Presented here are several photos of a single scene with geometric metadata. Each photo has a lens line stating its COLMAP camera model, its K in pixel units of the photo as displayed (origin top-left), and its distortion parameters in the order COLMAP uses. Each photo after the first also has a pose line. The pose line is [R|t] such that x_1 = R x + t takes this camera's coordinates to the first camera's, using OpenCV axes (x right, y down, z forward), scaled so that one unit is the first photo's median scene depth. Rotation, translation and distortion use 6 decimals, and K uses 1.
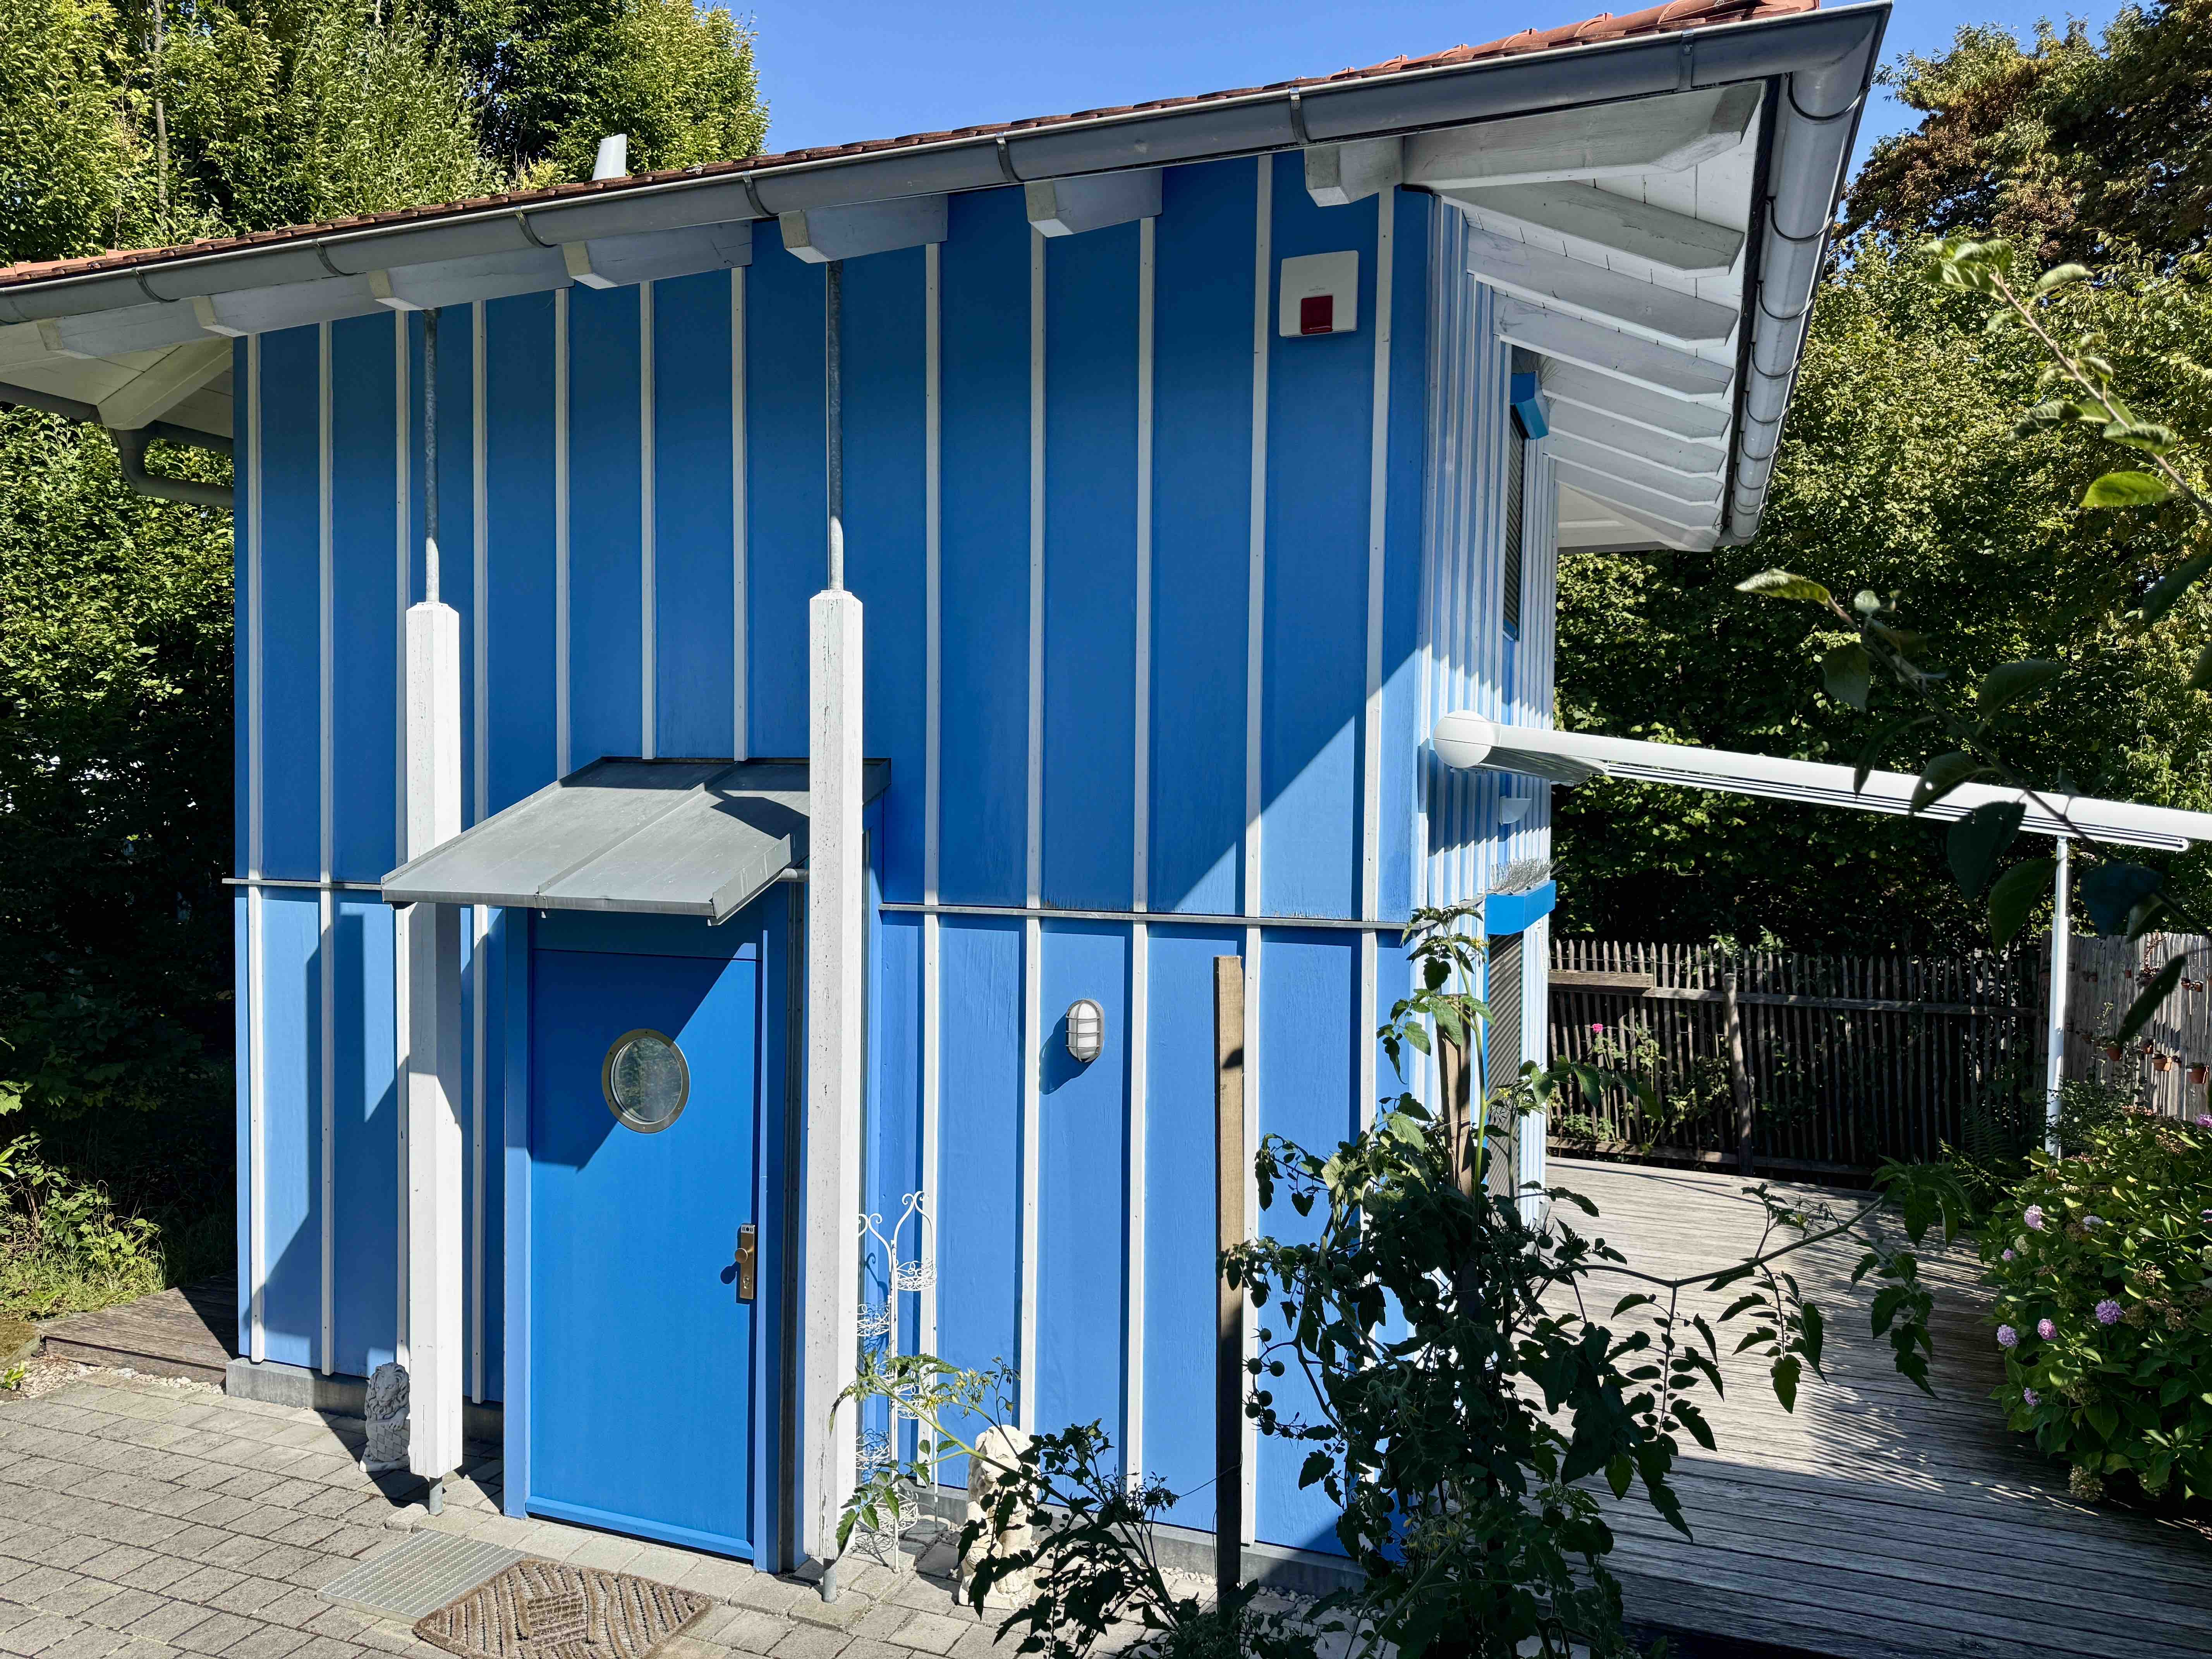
lens RADIAL K [[1557.4, 0, 1117.7], [0, 1557.4, 840.4], [0, 0, 1]] dist [-0.001129, -0.002548]
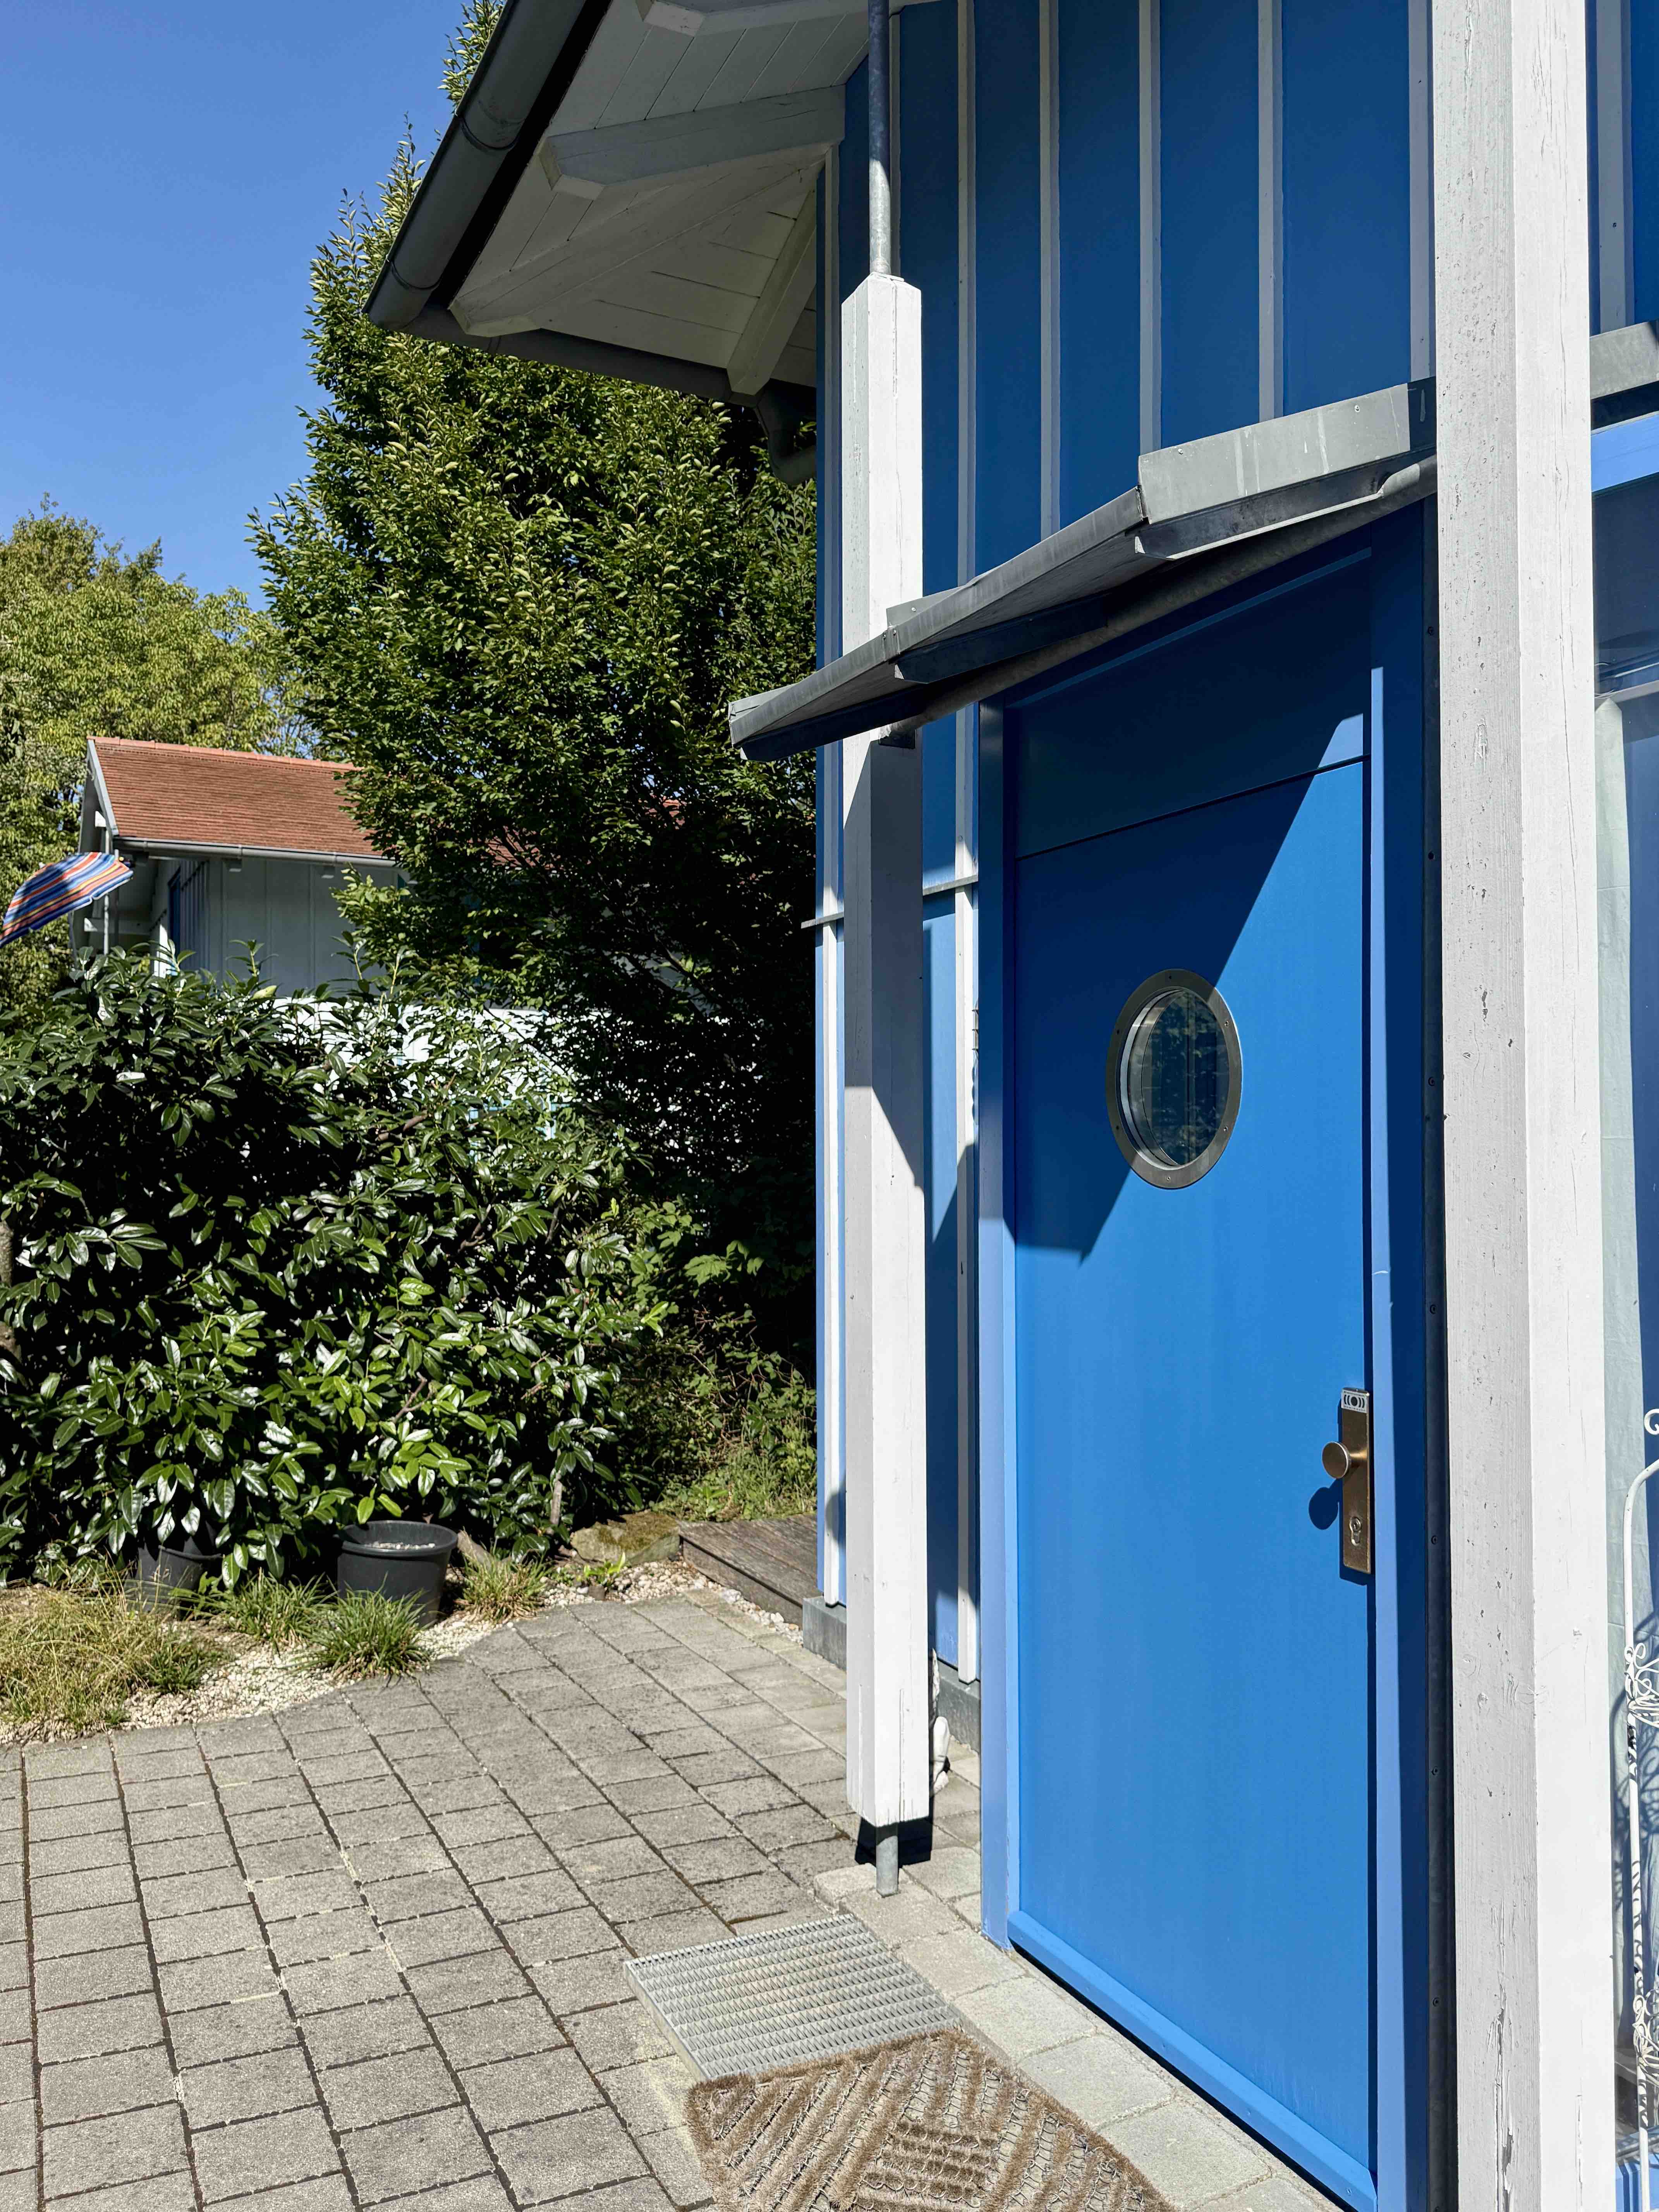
lens RADIAL K [[1698.2, 0, 828.0], [0, 1698.2, 1099.1], [0, 0, 1]] dist [0.089691, -0.177891]
pose [[0.714313, -0.034393, -0.698980, -0.013436], [-0.006878, 0.998398, -0.056155, 0.184885], [0.699792, 0.044920, 0.712933, 0.538582]]
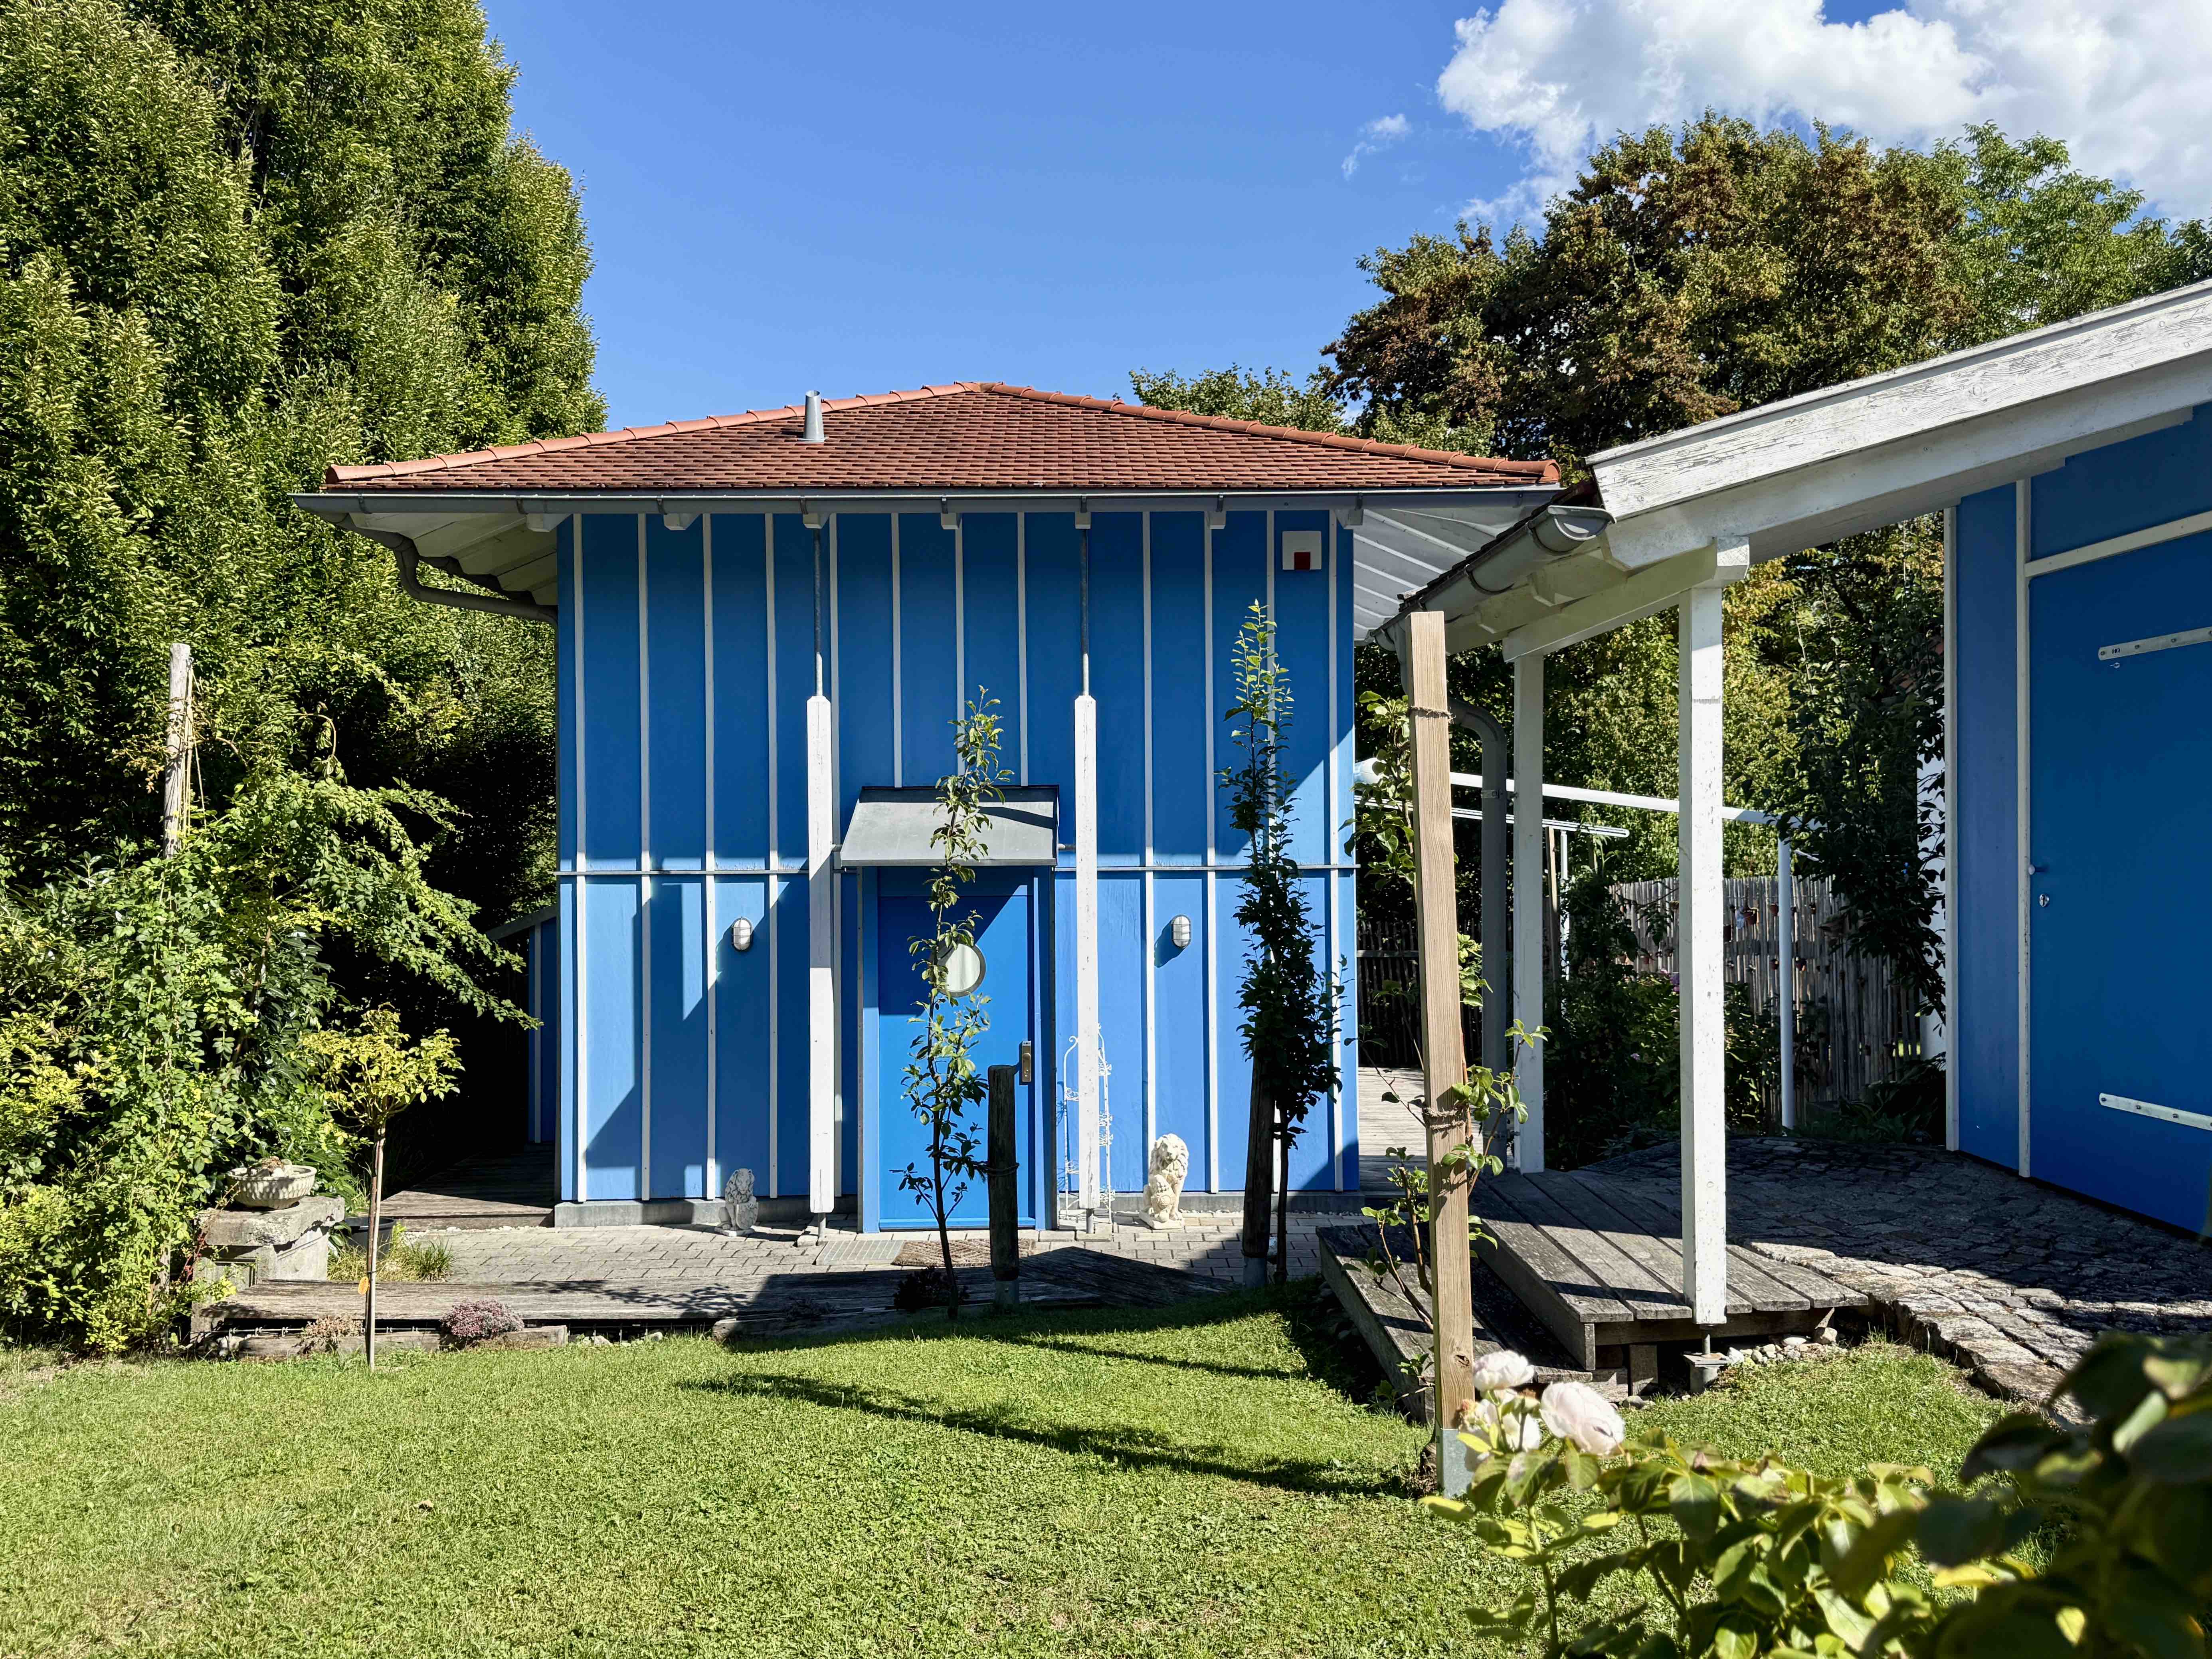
lens RADIAL K [[1698.3, 0, 1106.0], [0, 1698.3, 829.5], [0, 0, 1]] dist [0.089691, -0.177891]
pose [[0.932875, -0.015916, 0.359850, -0.813352], [0.028004, 0.999204, -0.028402, 0.055077], [-0.359111, 0.036573, 0.932578, -0.843479]]
